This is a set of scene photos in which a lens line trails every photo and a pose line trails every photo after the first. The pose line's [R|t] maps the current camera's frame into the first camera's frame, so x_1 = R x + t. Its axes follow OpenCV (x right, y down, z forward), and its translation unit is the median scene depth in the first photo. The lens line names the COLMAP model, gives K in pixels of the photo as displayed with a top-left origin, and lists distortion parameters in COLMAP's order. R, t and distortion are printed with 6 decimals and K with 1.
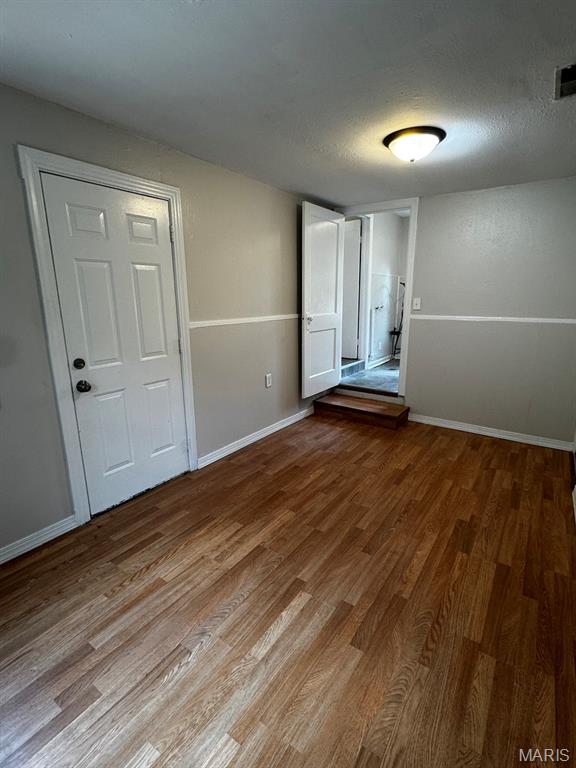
lens RADIAL K [[371.3, 0, 287.3], [0, 371.3, 389.4], [0, 0, 1]] dist [-0.000394, 0.000167]
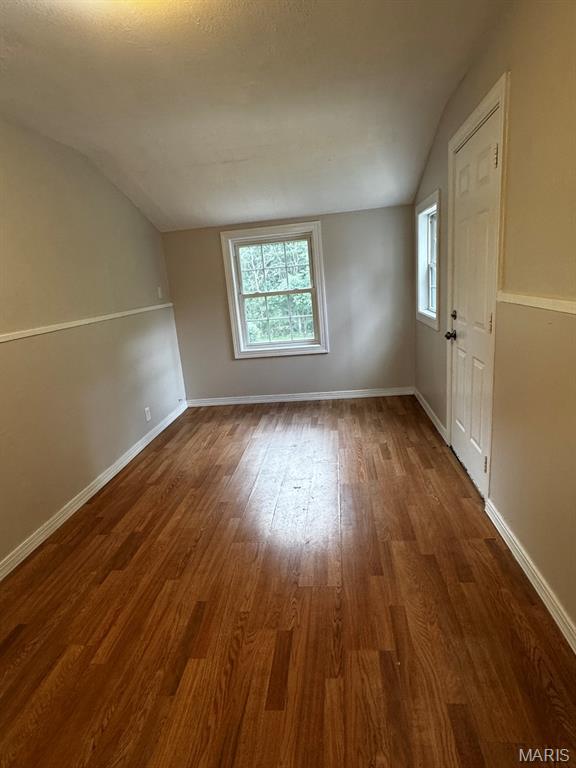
lens RADIAL K [[426.6, 0, 286.4], [0, 426.6, 380.5], [0, 0, 1]] dist [-0.005754, -0.001317]
pose [[-0.878976, 0.186203, -0.439010, 0.501955], [-0.029251, 0.897828, 0.439373, -0.435741], [0.475968, 0.399040, -0.783723, 1.793540]]
